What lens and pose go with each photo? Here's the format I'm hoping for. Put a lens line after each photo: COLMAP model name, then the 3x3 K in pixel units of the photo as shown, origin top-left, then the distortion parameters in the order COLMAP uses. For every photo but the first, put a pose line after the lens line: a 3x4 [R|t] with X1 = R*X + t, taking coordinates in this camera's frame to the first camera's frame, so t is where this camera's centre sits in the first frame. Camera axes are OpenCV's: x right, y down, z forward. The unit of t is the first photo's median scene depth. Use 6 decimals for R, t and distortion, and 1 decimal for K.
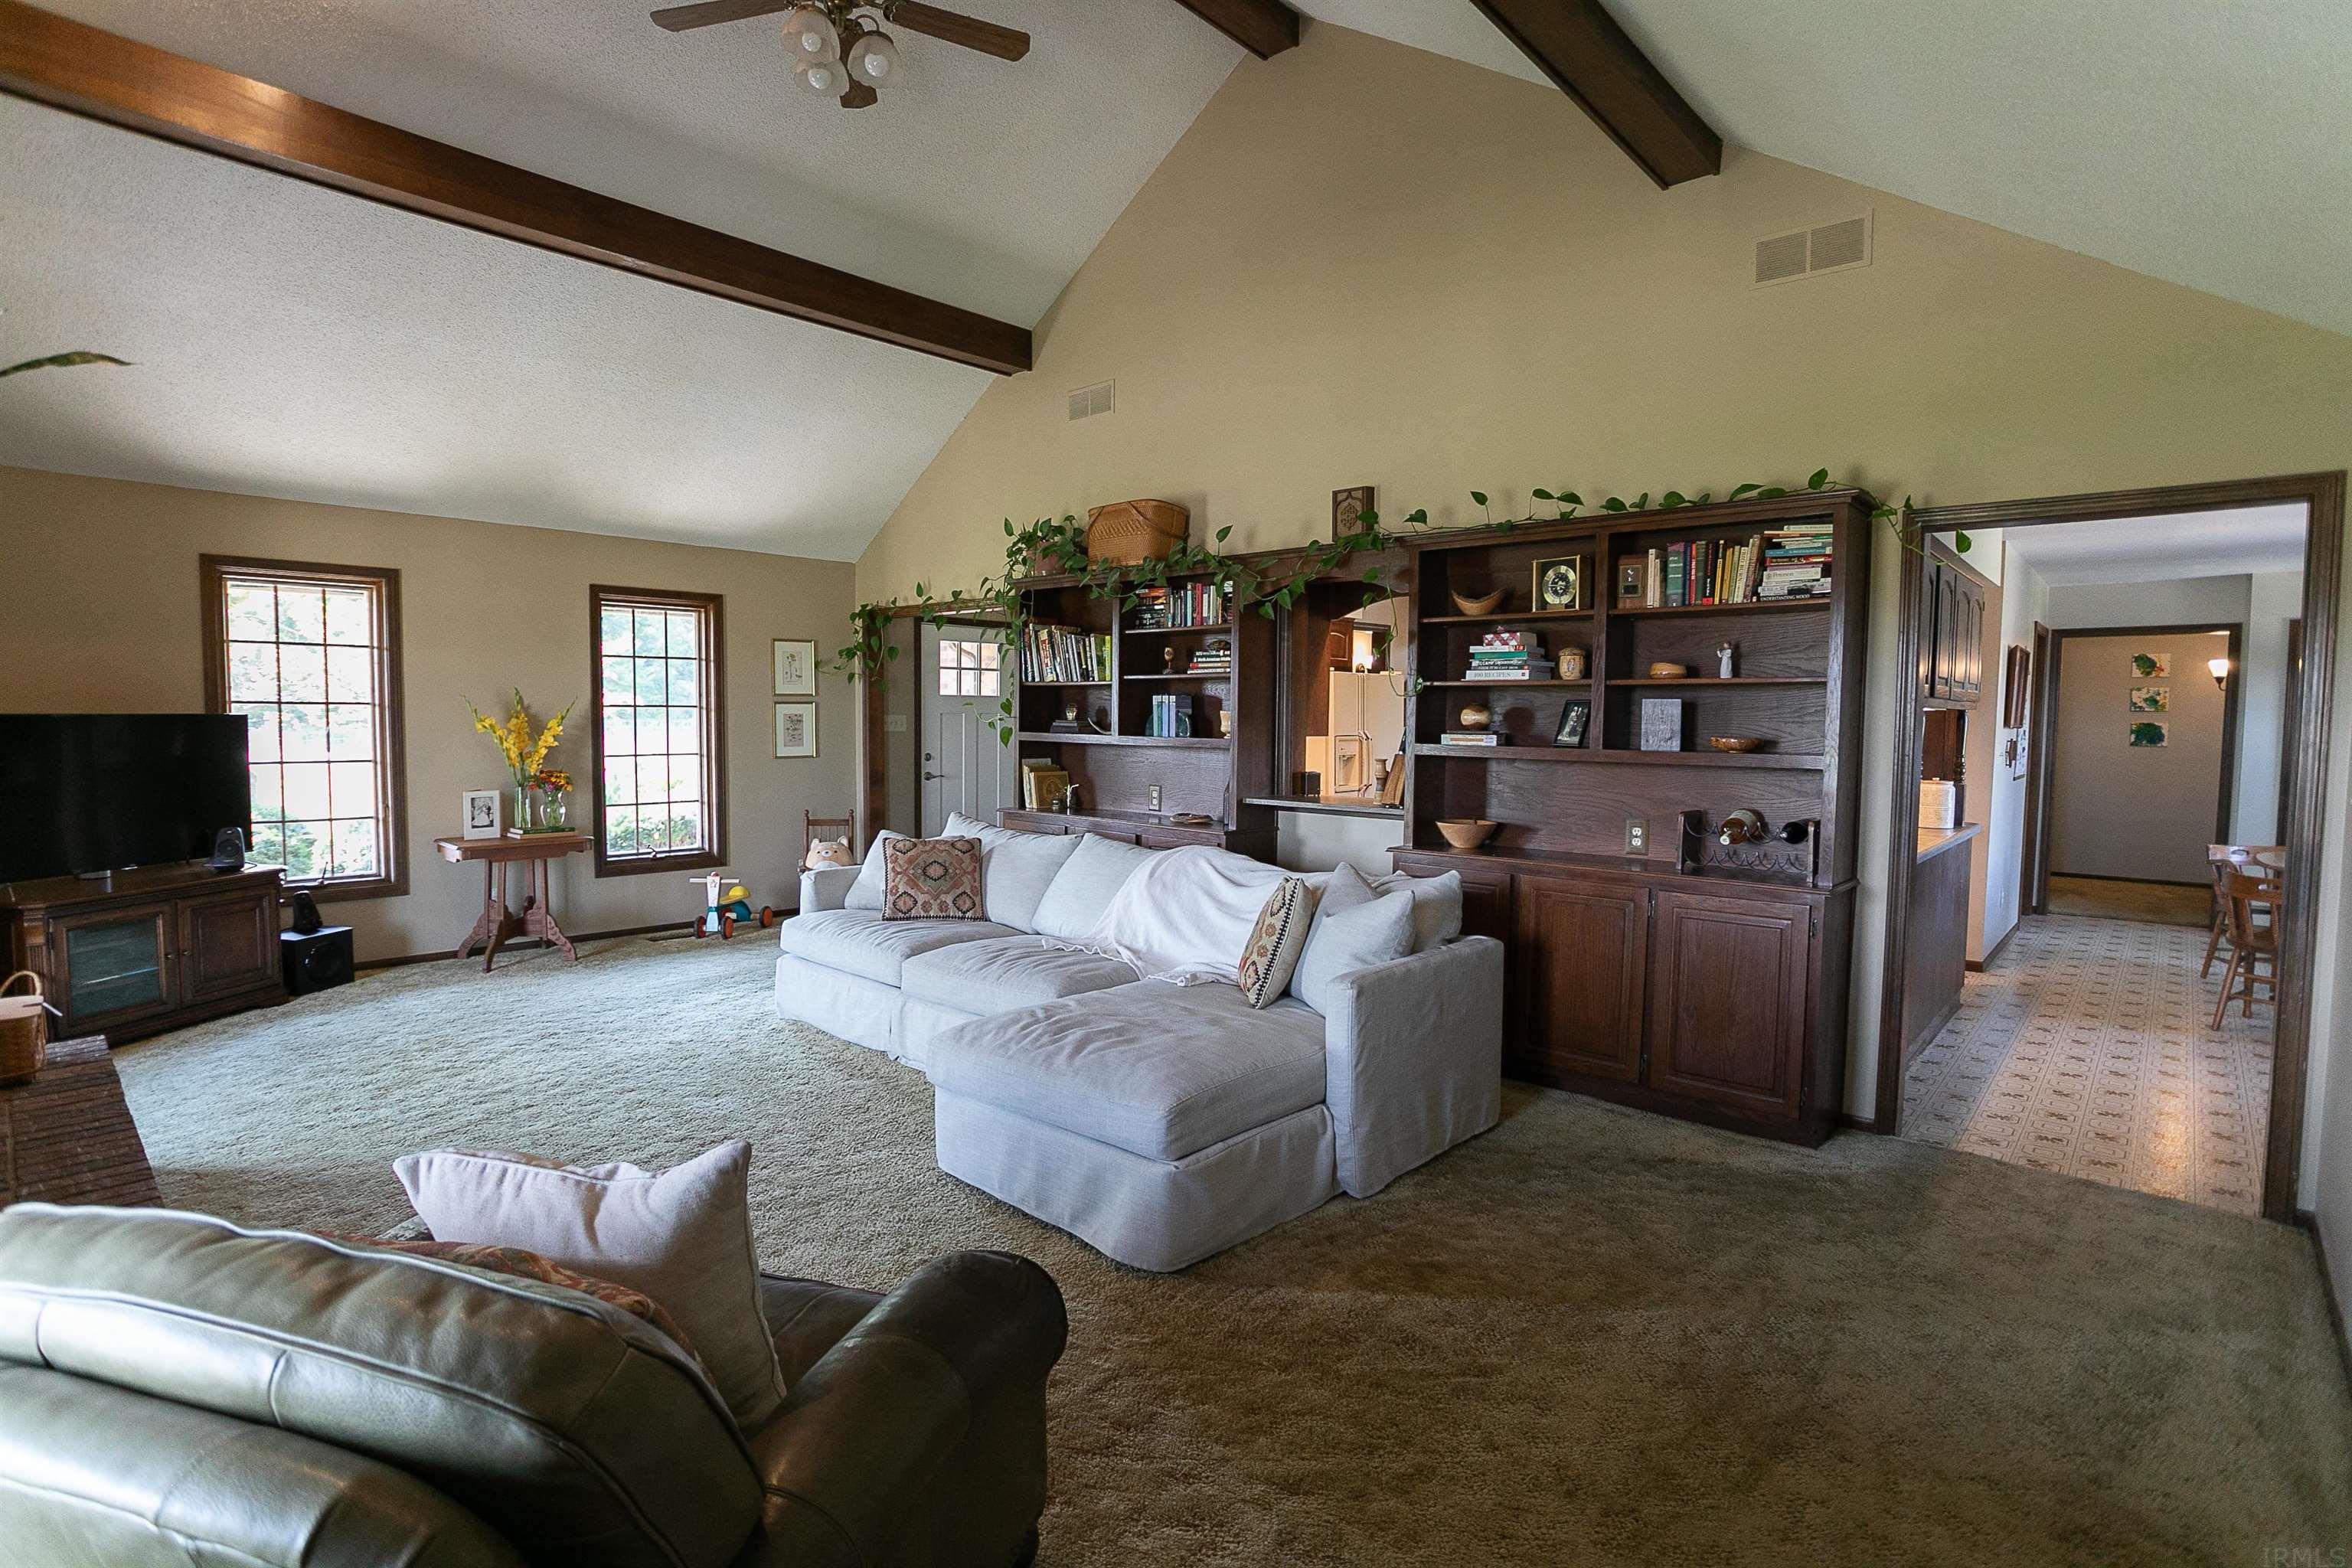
lens RADIAL K [[1145.8, 0, 1163.1], [0, 1145.8, 799.8], [0, 0, 1]] dist [-0.067517, 0.011808]
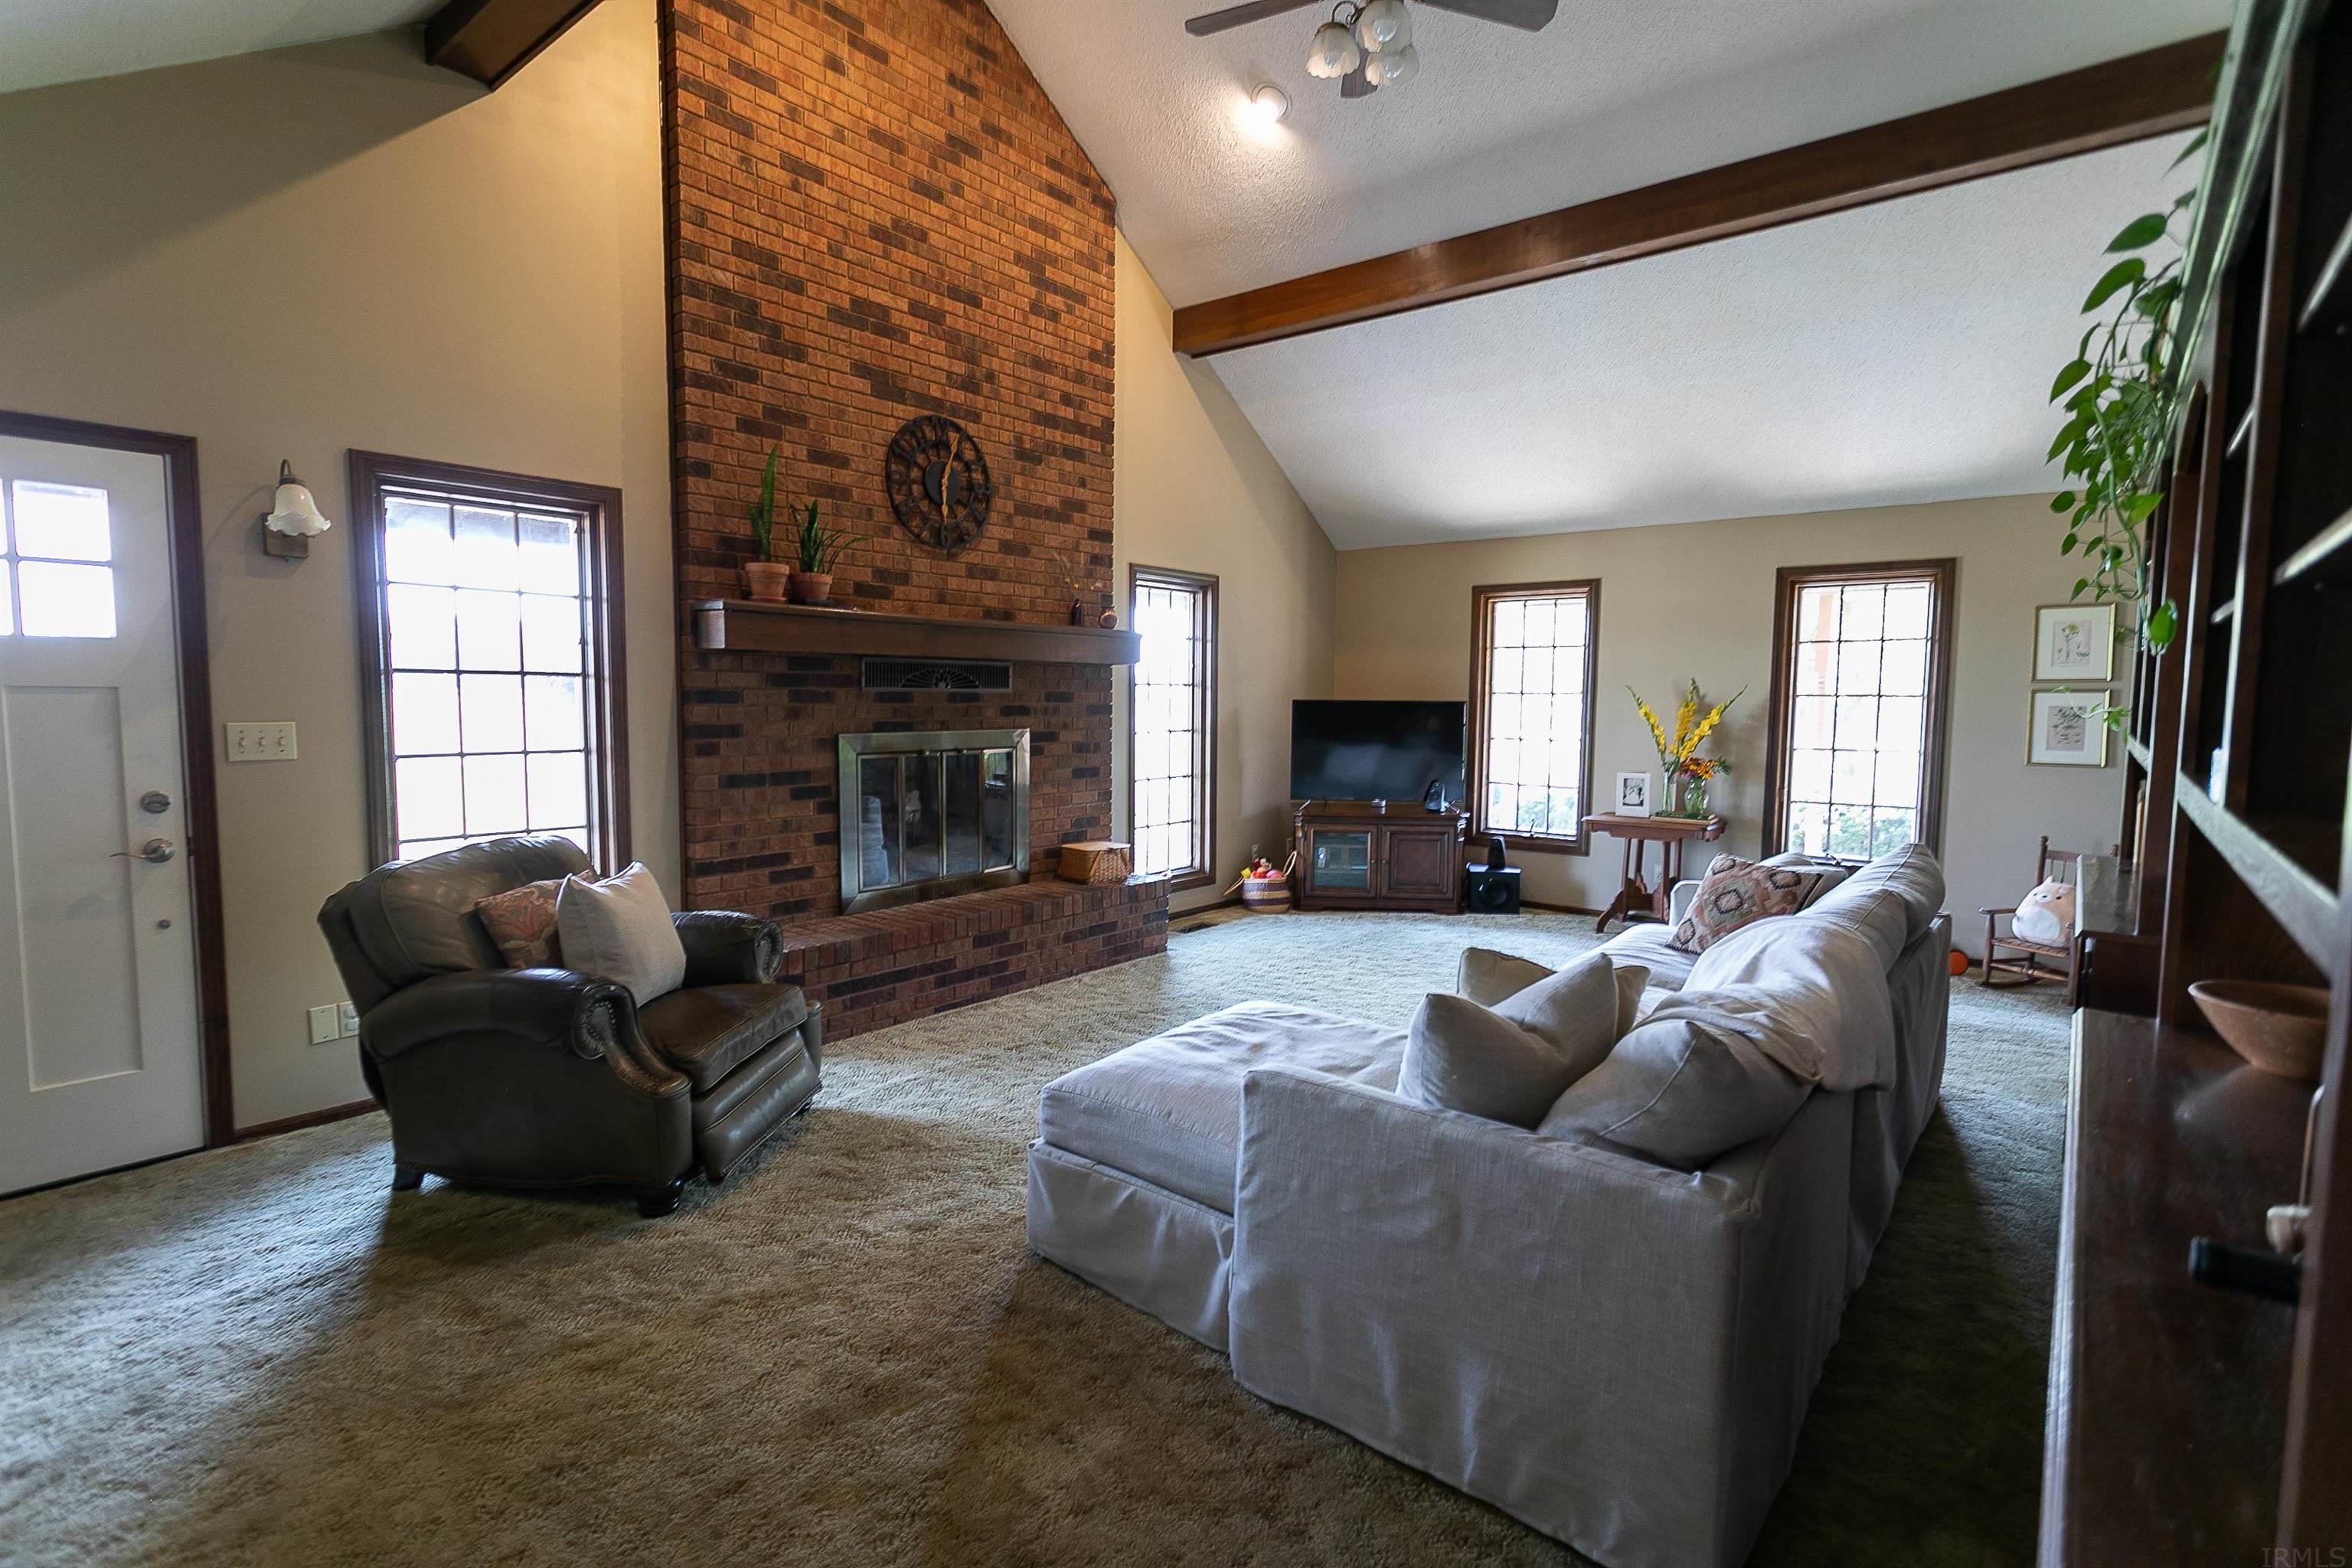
lens RADIAL K [[1145.8, 0, 1181.3], [0, 1145.8, 791.6], [0, 0, 1]] dist [-0.067517, 0.011808]
pose [[0.019890, 0.074100, -0.997052, 0.496580], [-0.080983, 0.994092, 0.072265, -0.033391], [0.996517, 0.079307, 0.025773, 0.542889]]
